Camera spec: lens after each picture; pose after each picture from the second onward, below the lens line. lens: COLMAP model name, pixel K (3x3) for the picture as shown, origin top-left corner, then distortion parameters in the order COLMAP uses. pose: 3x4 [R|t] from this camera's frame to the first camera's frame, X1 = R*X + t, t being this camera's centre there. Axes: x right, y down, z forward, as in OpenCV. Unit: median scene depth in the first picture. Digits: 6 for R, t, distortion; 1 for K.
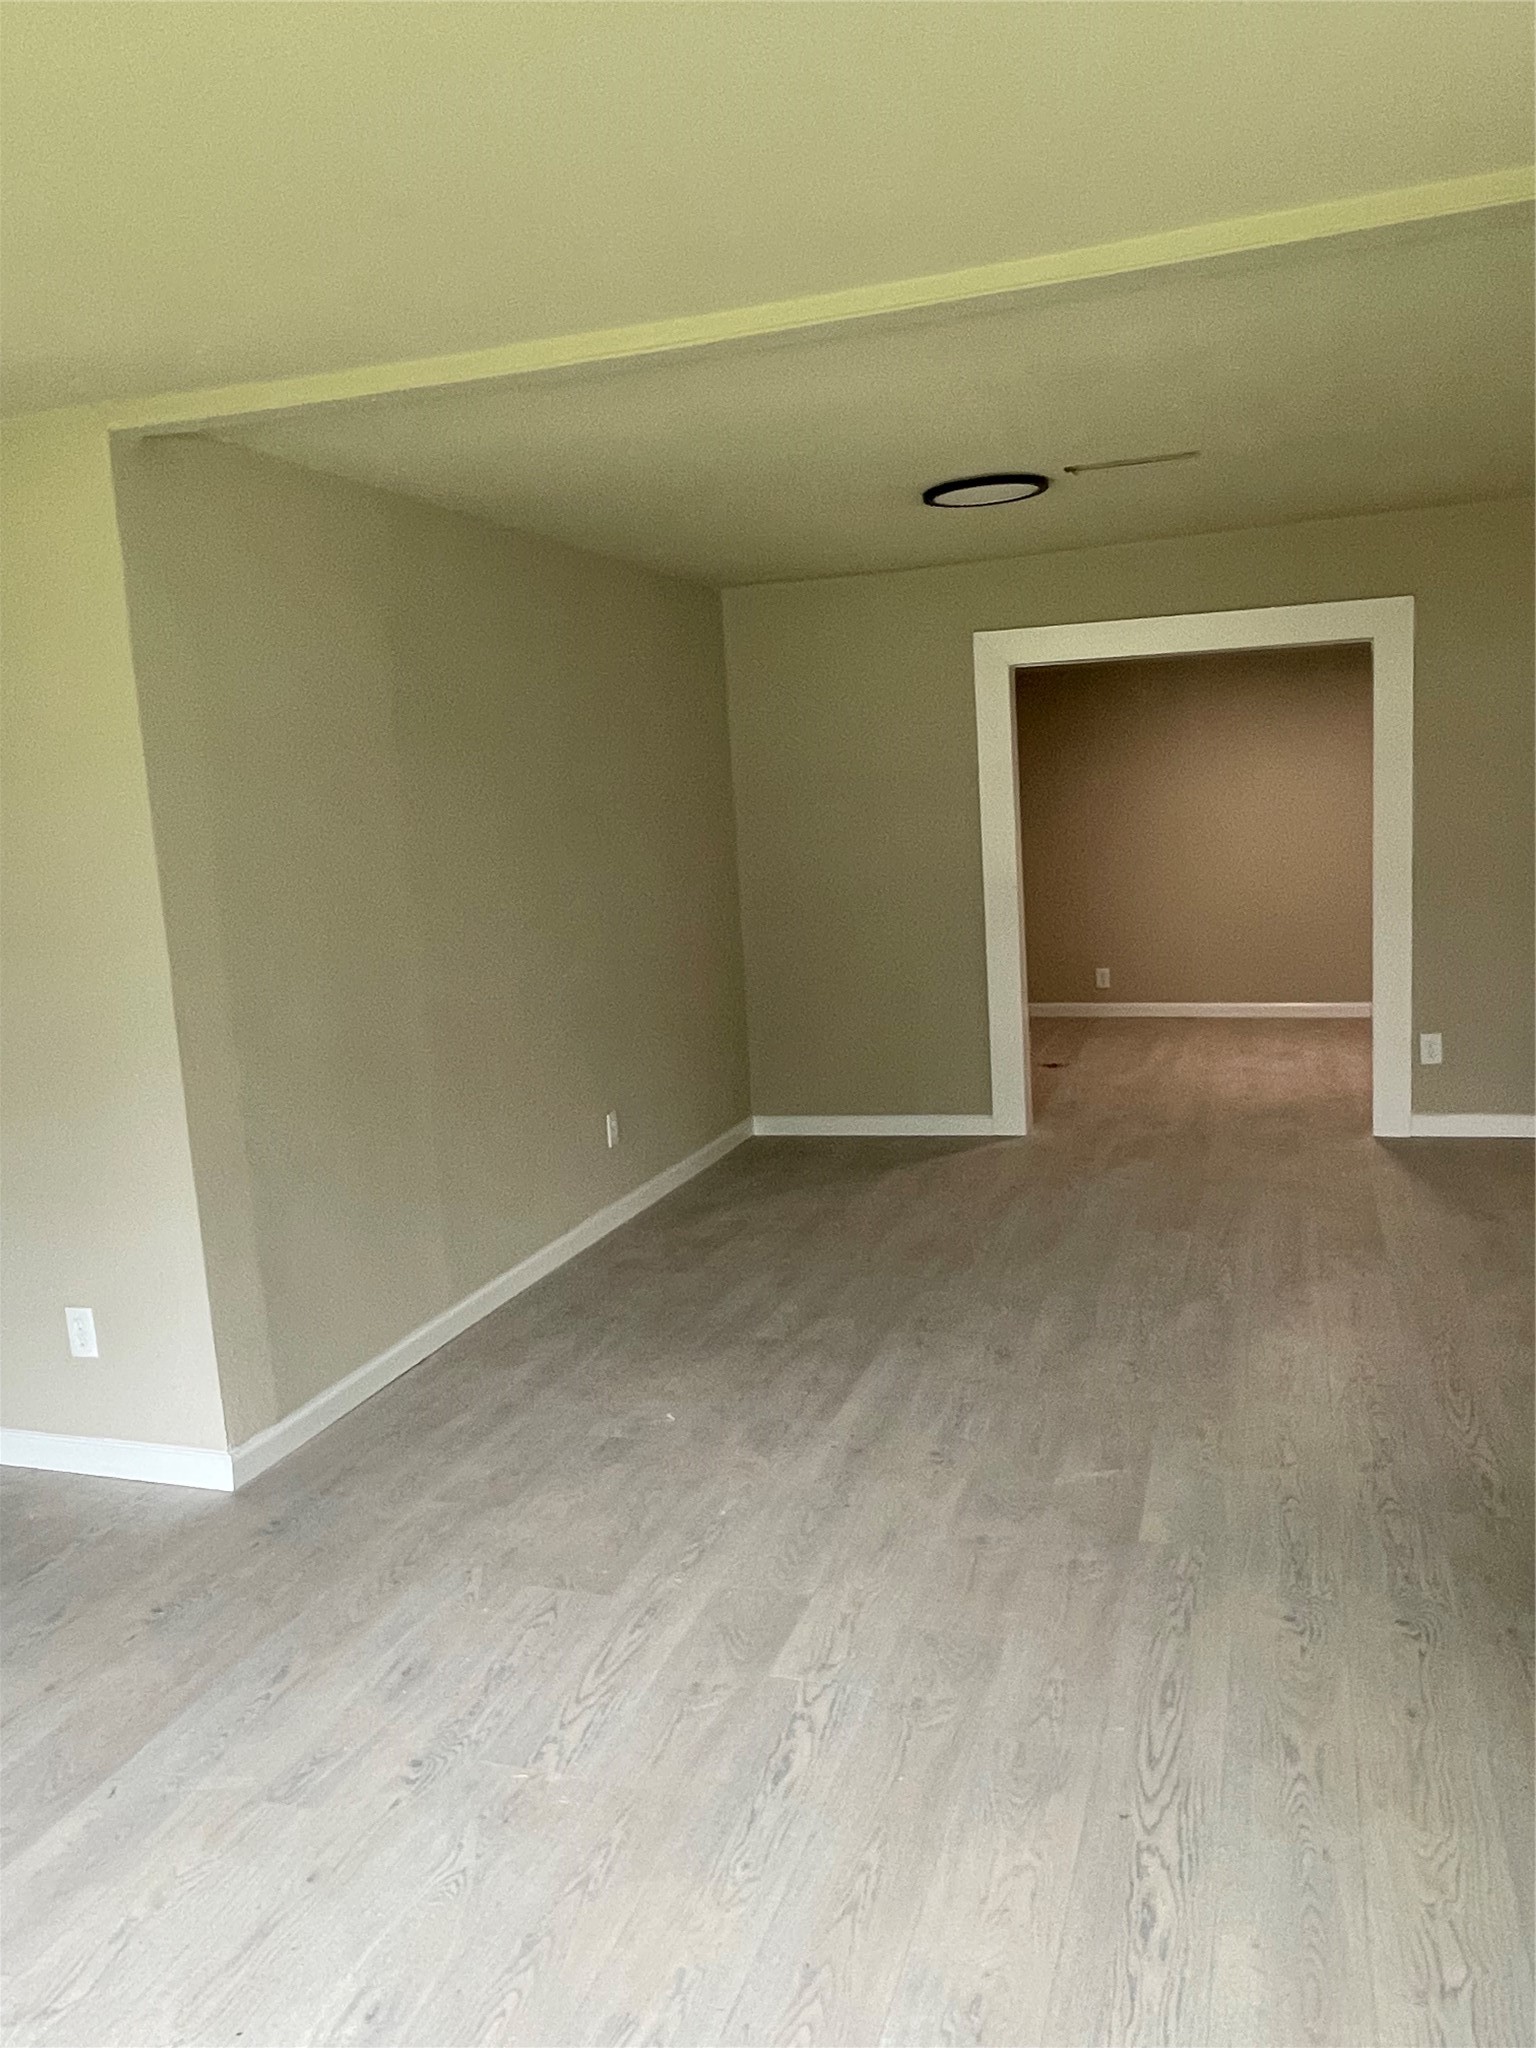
lens RADIAL K [[1506.9, 0, 781.7], [0, 1506.9, 1019.6], [0, 0, 1]] dist [-0.006251, 0.003020]
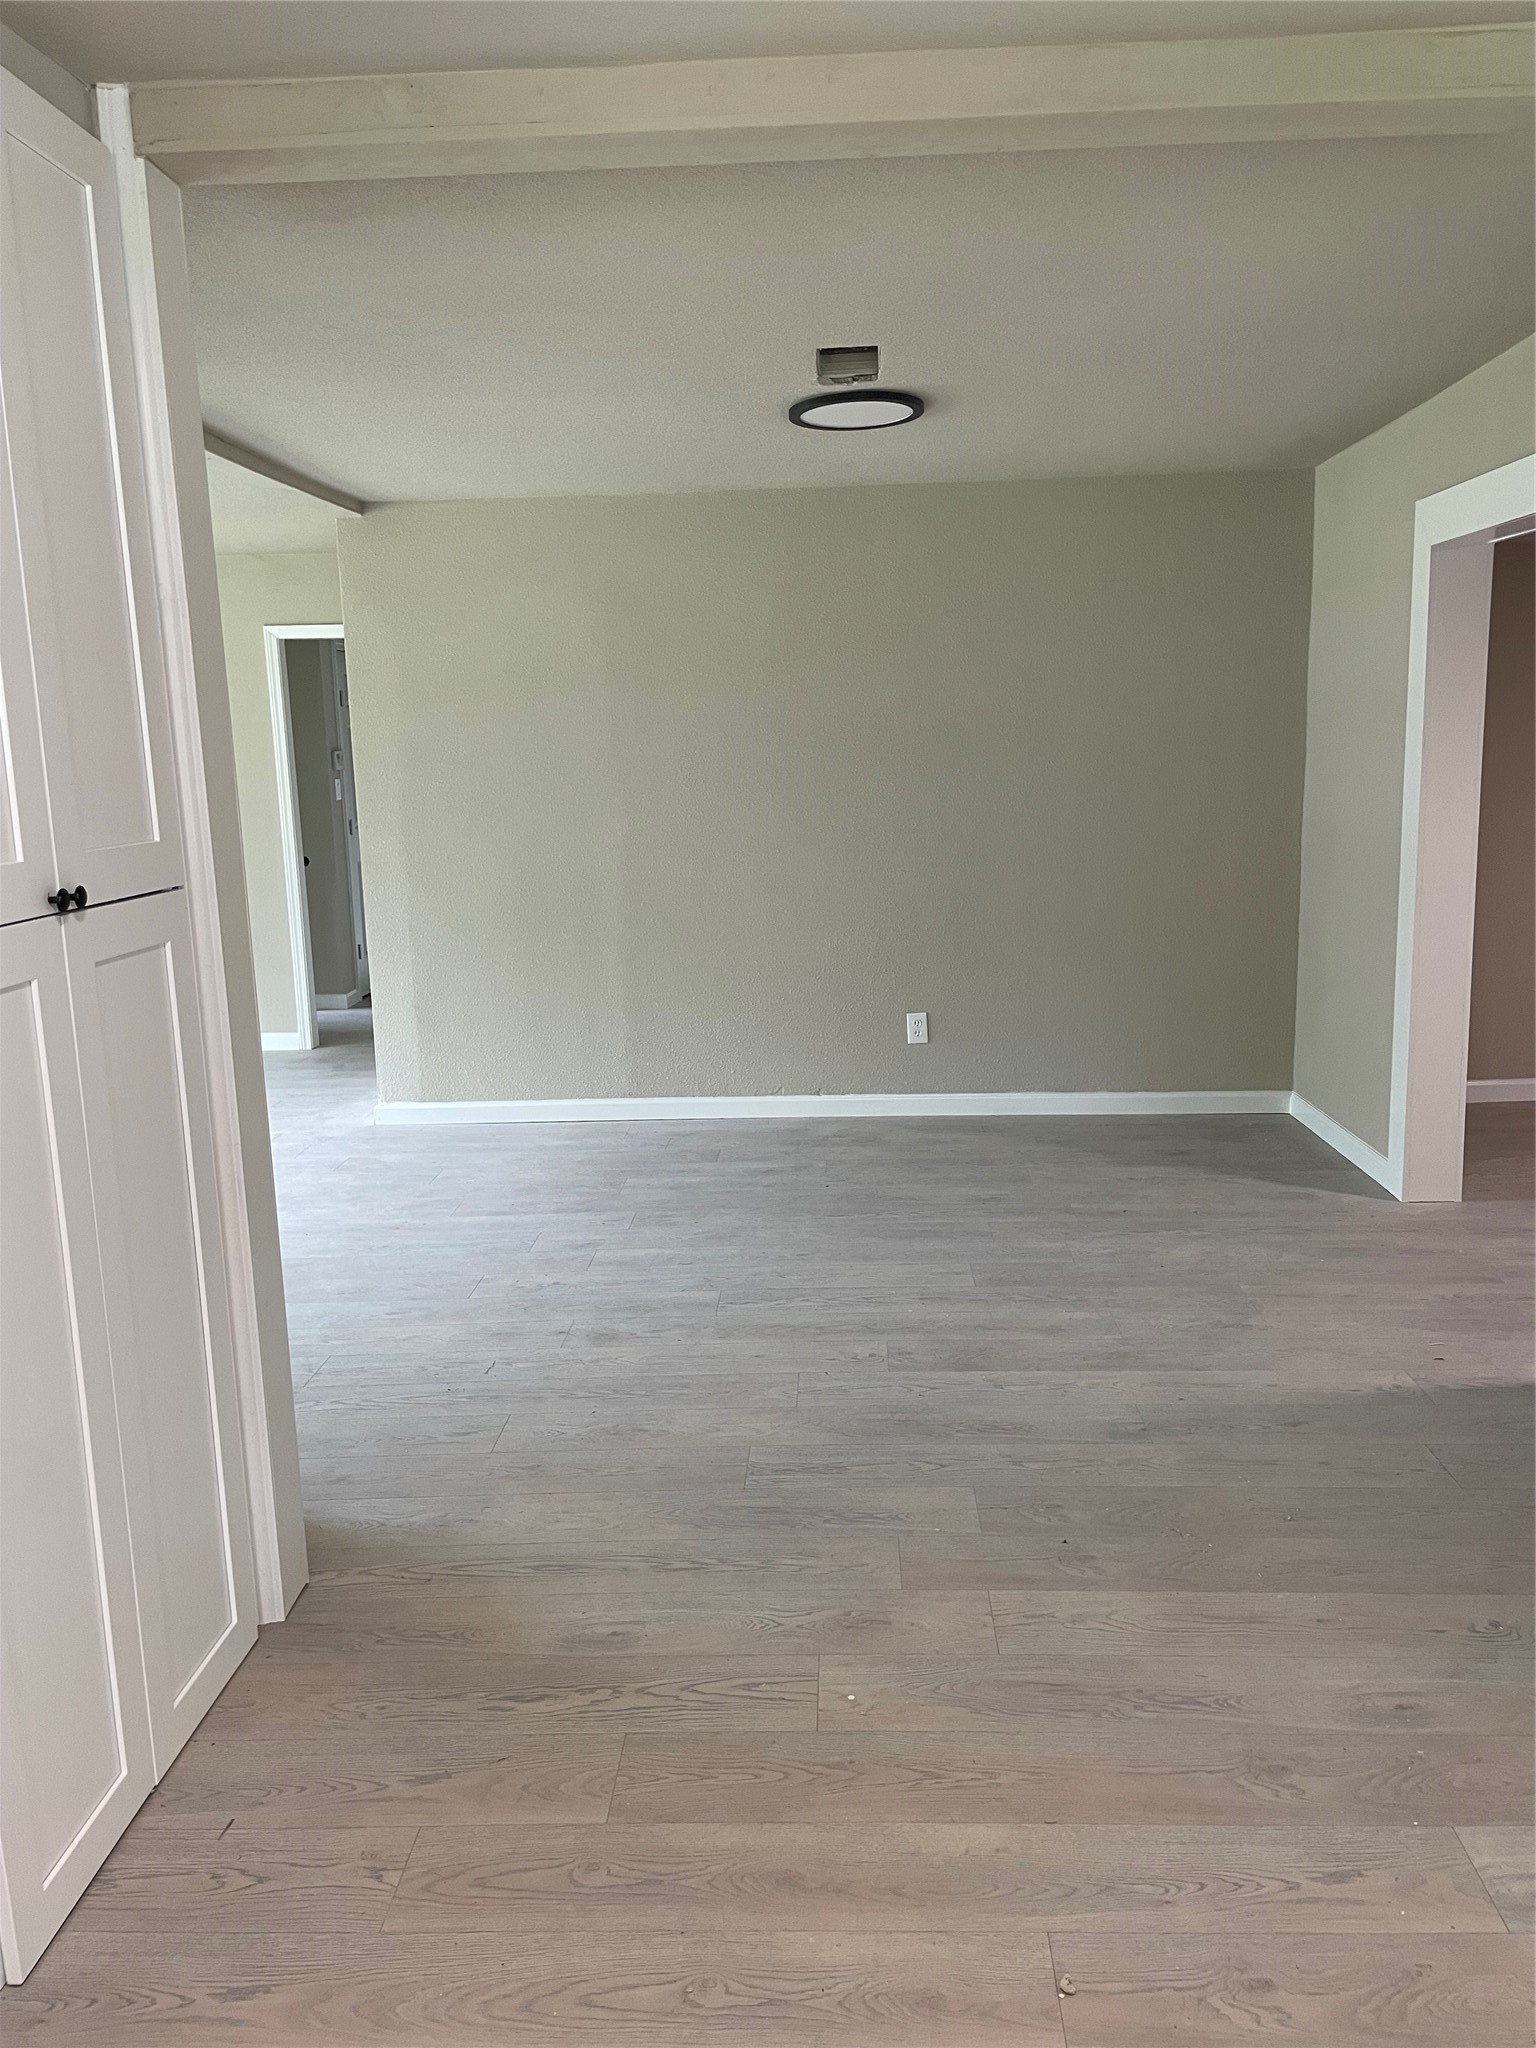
lens RADIAL K [[1544.0, 0, 779.8], [0, 1544.0, 1003.9], [0, 0, 1]] dist [0.087655, -0.117773]
pose [[0.279313, 0.212928, -0.936294, 1.170727], [-0.132383, 0.974330, 0.182086, -0.174370], [0.951031, 0.073090, 0.300331, 0.739003]]
